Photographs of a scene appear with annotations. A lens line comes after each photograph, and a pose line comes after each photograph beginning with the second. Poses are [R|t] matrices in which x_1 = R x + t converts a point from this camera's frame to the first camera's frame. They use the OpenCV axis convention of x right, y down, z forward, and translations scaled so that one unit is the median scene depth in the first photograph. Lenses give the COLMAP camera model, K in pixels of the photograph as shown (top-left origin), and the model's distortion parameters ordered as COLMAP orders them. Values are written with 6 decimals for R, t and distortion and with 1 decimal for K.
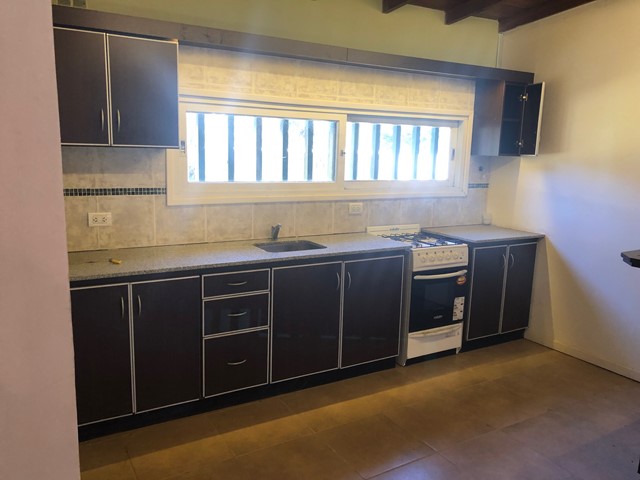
lens RADIAL K [[513.1, 0, 320.0], [0, 513.1, 240.0], [0, 0, 1]] dist [-0.002498, -0.003596]
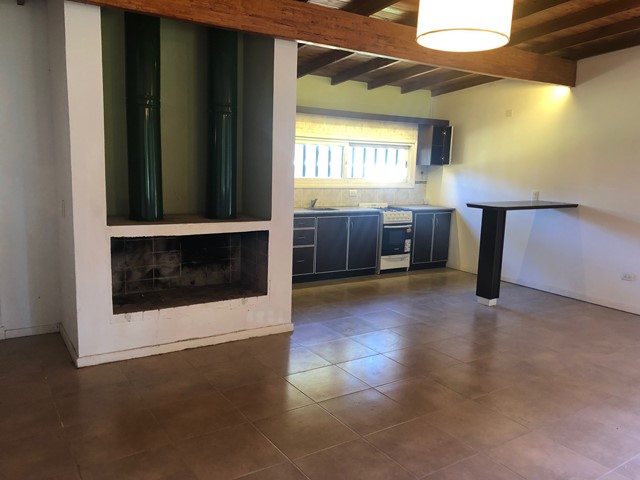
lens RADIAL K [[513.1, 0, 320.0], [0, 513.1, 240.0], [0, 0, 1]] dist [-0.002498, -0.003596]
pose [[0.998923, 0.002166, 0.046348, -0.136422], [-0.001236, 0.999798, -0.020077, 0.147314], [-0.046382, 0.019998, 0.998724, -0.851044]]
